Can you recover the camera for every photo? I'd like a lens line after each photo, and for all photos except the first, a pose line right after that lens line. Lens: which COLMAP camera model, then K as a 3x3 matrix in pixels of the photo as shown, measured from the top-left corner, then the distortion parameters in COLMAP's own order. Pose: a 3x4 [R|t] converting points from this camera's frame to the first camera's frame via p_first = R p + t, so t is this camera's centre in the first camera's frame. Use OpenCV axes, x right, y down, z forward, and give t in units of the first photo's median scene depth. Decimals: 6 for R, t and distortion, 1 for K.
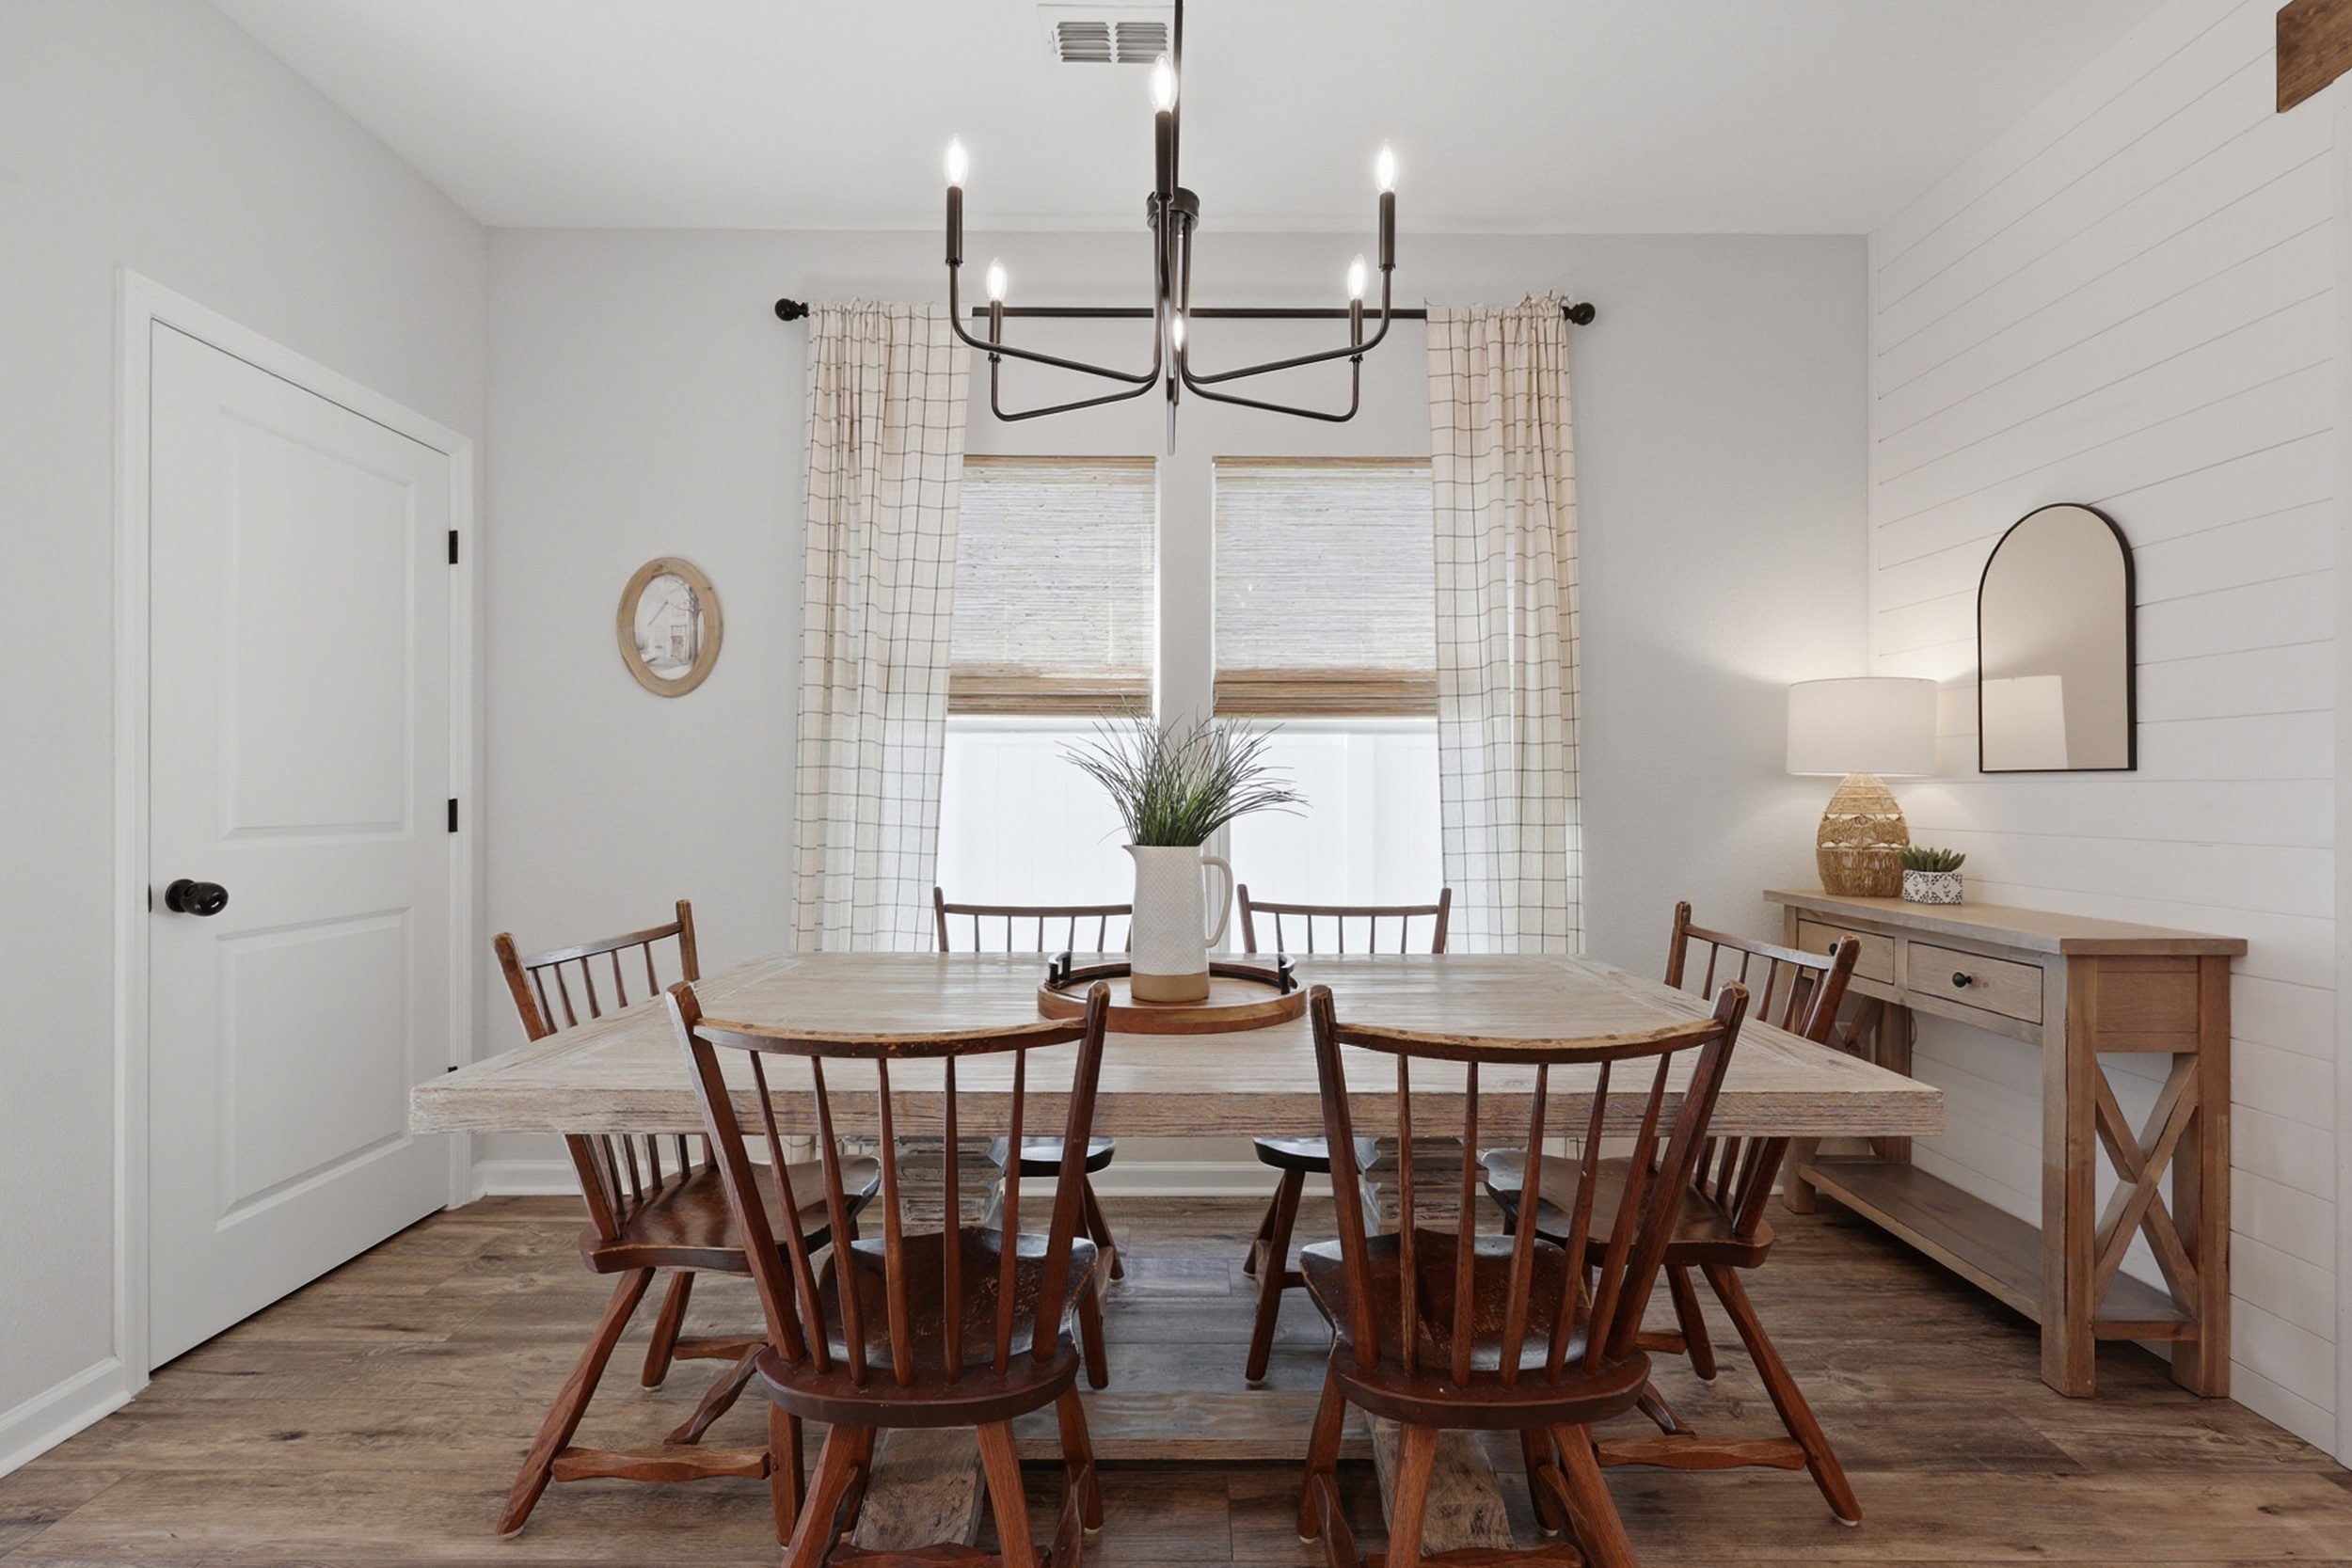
lens RADIAL K [[1015.2, 0, 1177.0], [0, 1015.2, 786.9], [0, 0, 1]] dist [0.003051, -0.000135]
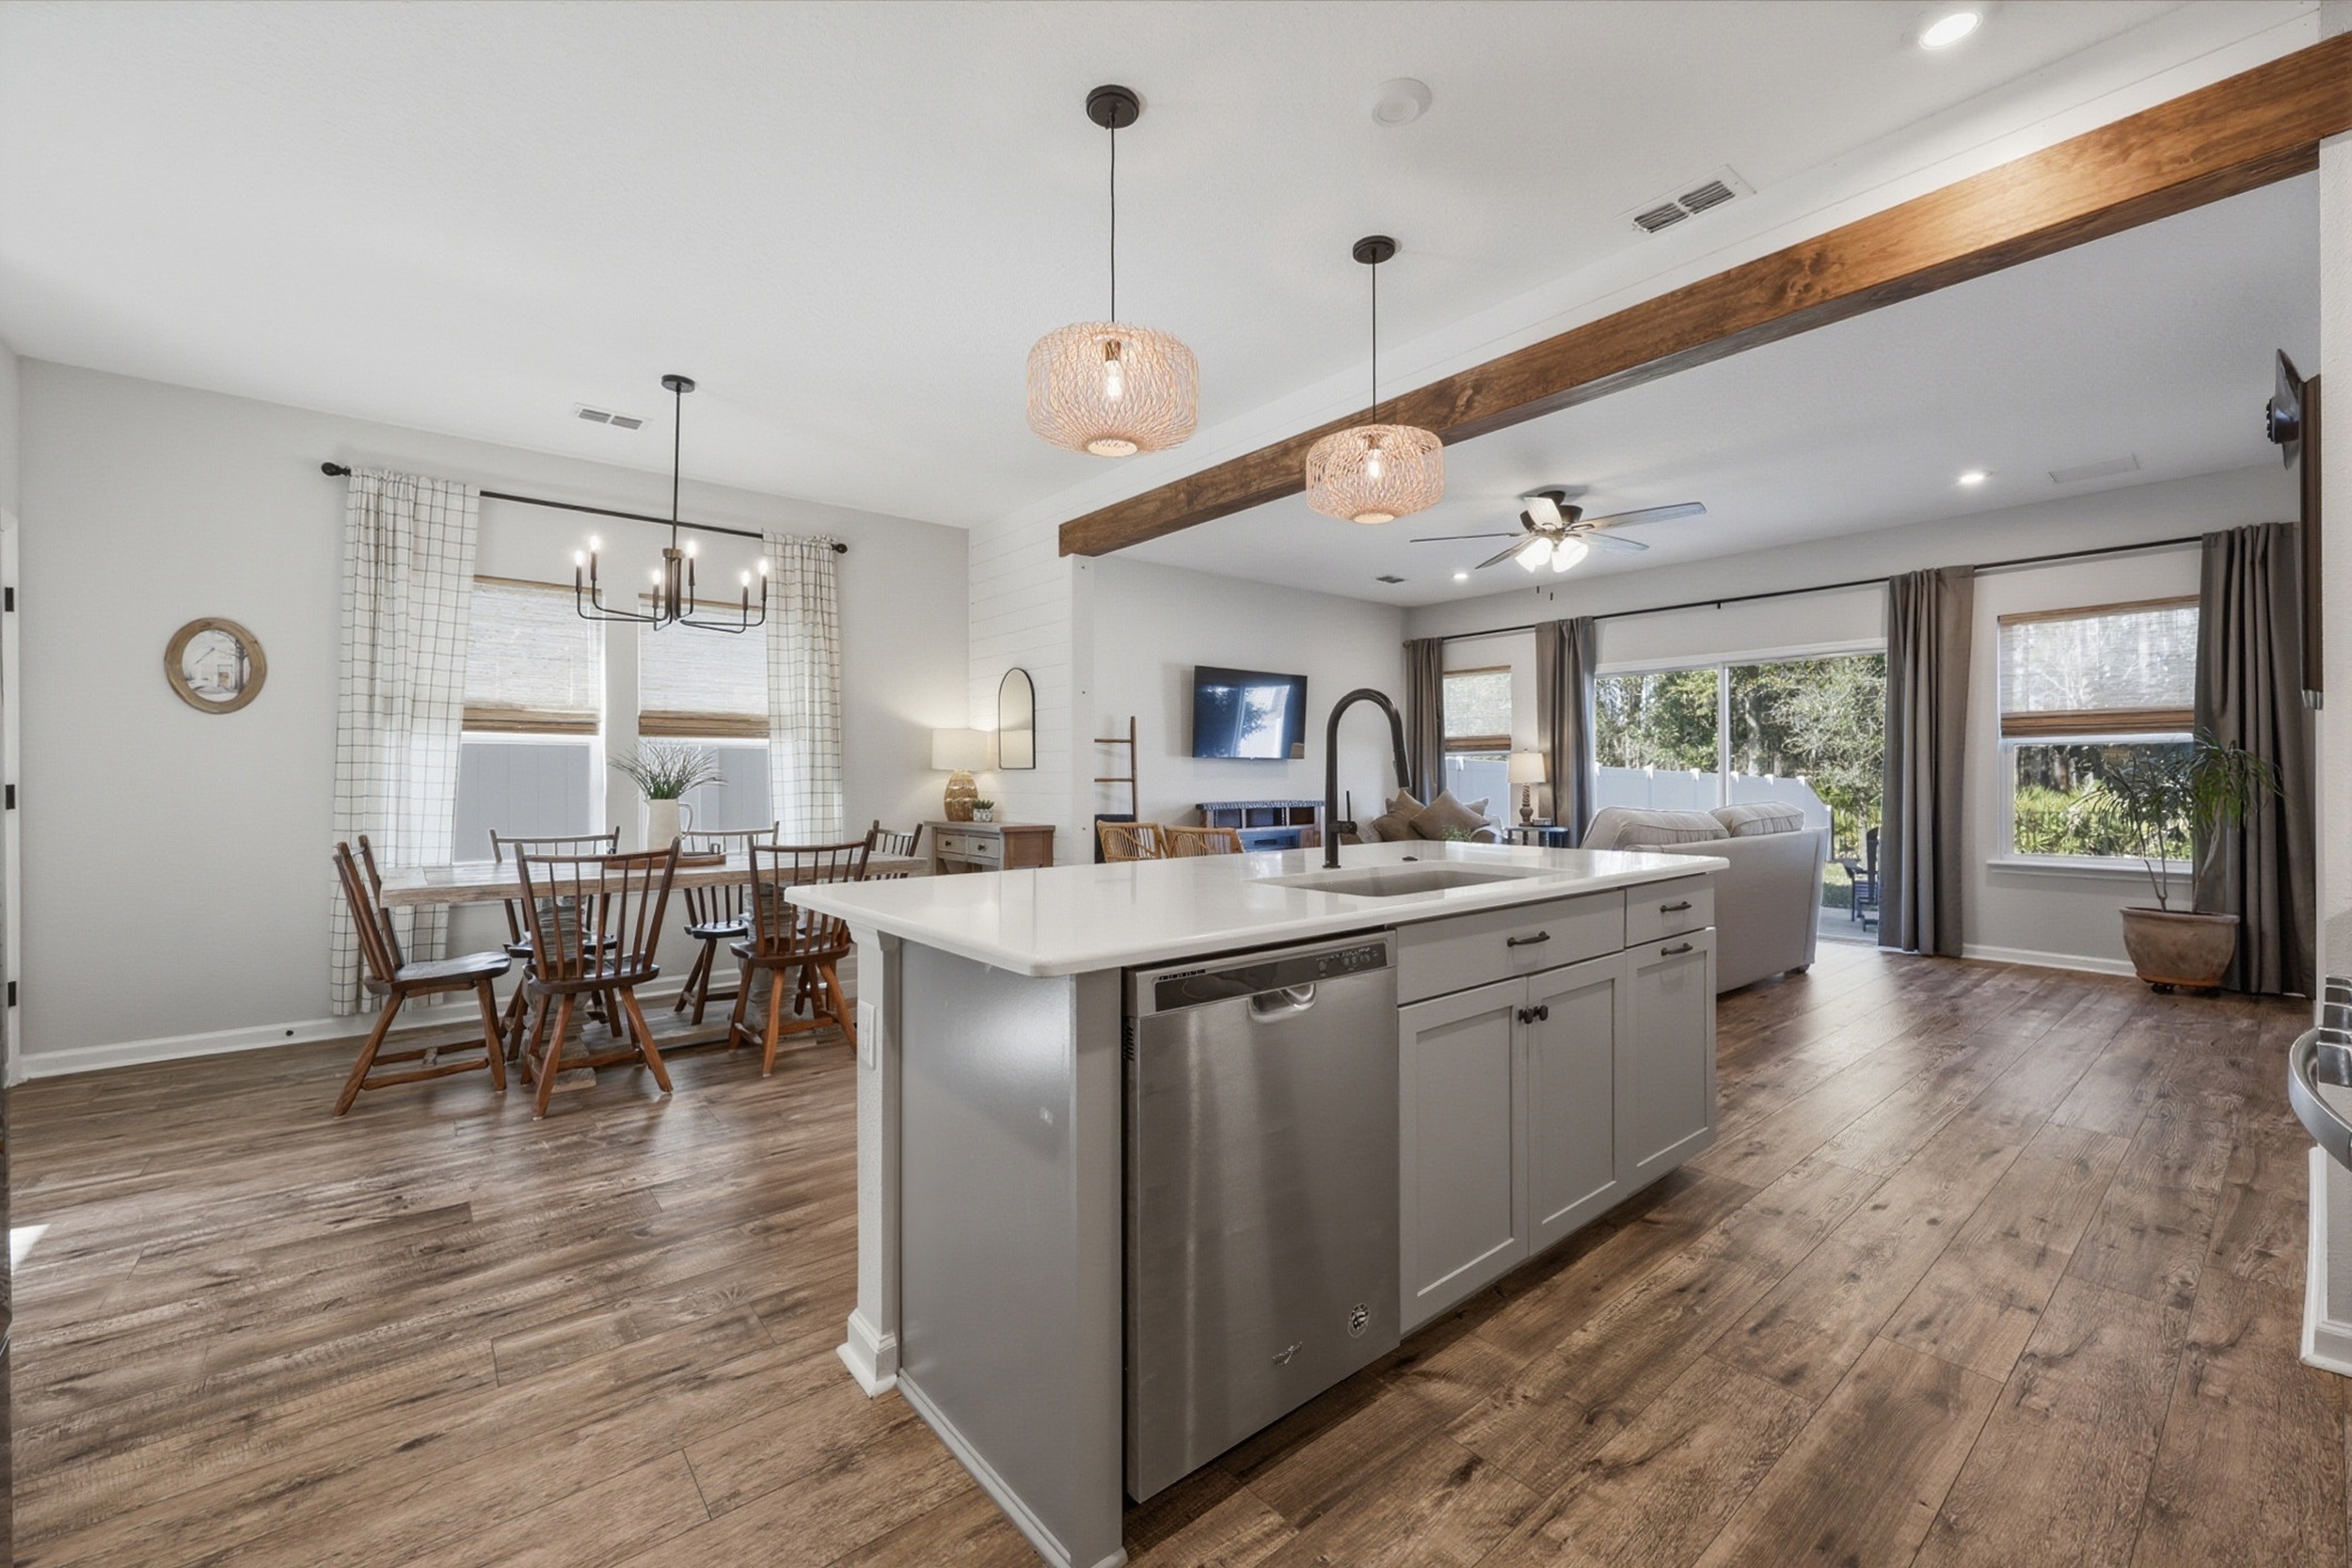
lens RADIAL K [[949.9, 0, 1187.5], [0, 949.9, 782.5], [0, 0, 1]] dist [-0.000391, -0.000248]
pose [[0.765587, -0.006438, 0.643301, -0.317934], [-0.001957, 0.999922, 0.012336, -0.009113], [-0.643330, -0.010703, 0.765514, -0.965119]]
